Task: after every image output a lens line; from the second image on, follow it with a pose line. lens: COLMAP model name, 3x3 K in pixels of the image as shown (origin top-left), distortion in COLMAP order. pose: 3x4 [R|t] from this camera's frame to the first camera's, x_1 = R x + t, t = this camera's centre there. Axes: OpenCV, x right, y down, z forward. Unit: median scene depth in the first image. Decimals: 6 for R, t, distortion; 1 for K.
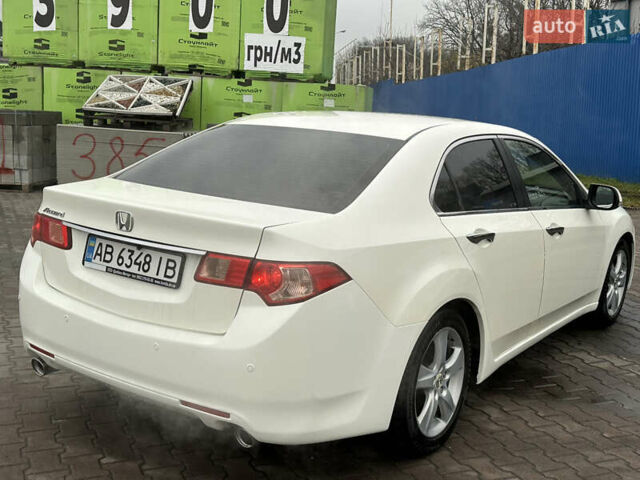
lens RADIAL K [[759.8, 0, 320.0], [0, 759.8, 240.0], [0, 0, 1]] dist [0.193761, -0.422668]
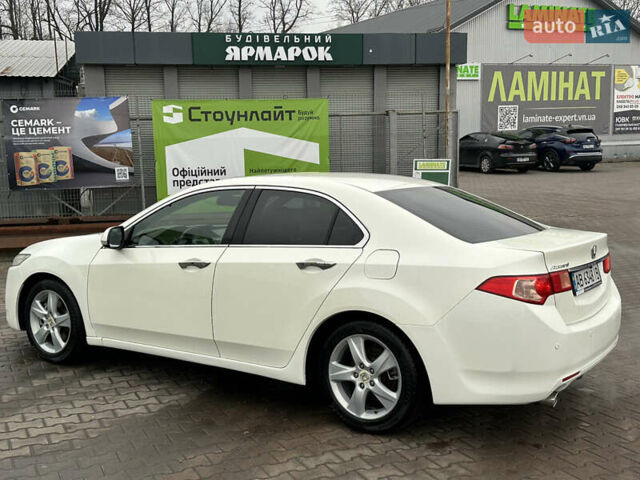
lens RADIAL K [[759.8, 0, 320.0], [0, 759.8, 240.0], [0, 0, 1]] dist [0.193761, -0.422668]
pose [[-0.024206, -0.162979, 0.986333, -0.906052], [0.173464, 0.970971, 0.164698, -0.203755], [-0.984543, 0.175079, 0.004768, 0.793435]]
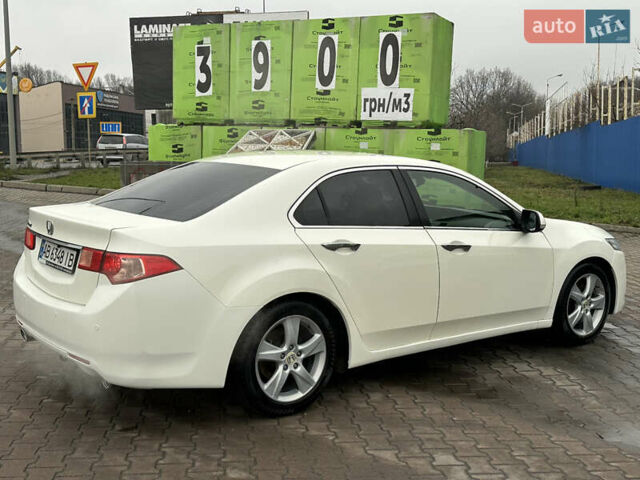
lens RADIAL K [[753.0, 0, 320.0], [0, 753.0, 240.0], [0, 0, 1]] dist [0.140285, -0.009810]
pose [[0.956082, 0.005658, -0.293044, 0.336093], [-0.023994, 0.997969, -0.059012, 0.037073], [0.292115, 0.063451, 0.954276, -0.110013]]
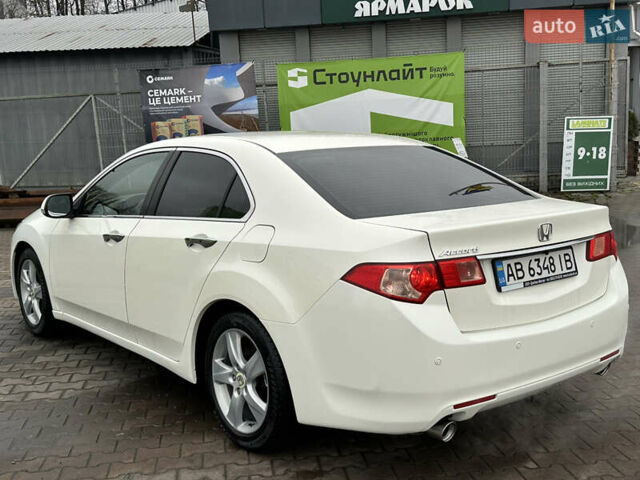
lens RADIAL K [[759.8, 0, 320.0], [0, 759.8, 240.0], [0, 0, 1]] dist [0.193761, -0.422668]
pose [[0.273285, -0.200497, 0.940806, -0.719691], [0.204630, 0.967768, 0.146802, -0.125690], [-0.939916, 0.152399, 0.305504, 0.506210]]
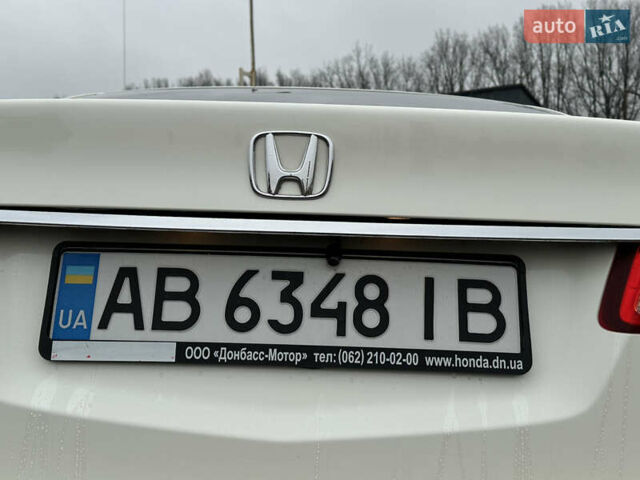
lens RADIAL K [[759.8, 0, 320.0], [0, 759.8, 240.0], [0, 0, 1]] dist [0.193761, -0.422668]
pose [[0.825582, 0.001854, 0.564279, -0.212803], [0.117414, 0.977543, -0.174997, 0.028519], [-0.551931, 0.210729, 0.806824, 0.401883]]
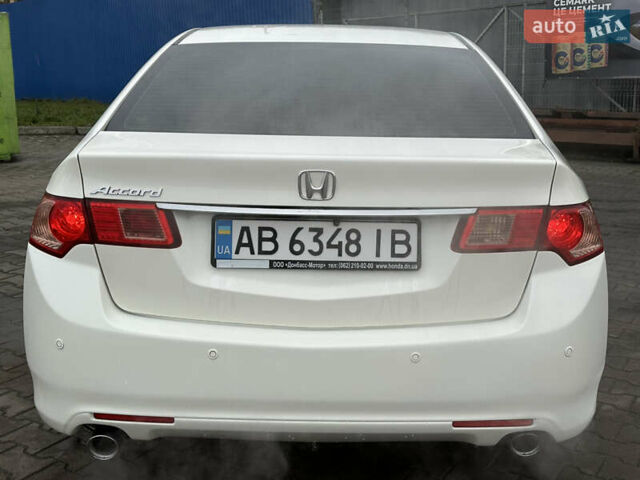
lens RADIAL K [[759.8, 0, 320.0], [0, 759.8, 240.0], [0, 0, 1]] dist [0.193761, -0.422668]
pose [[0.825494, -0.178653, 0.535389, -0.316741], [0.135894, 0.983589, 0.118684, -0.028764], [-0.547806, -0.025217, 0.836225, 0.239455]]
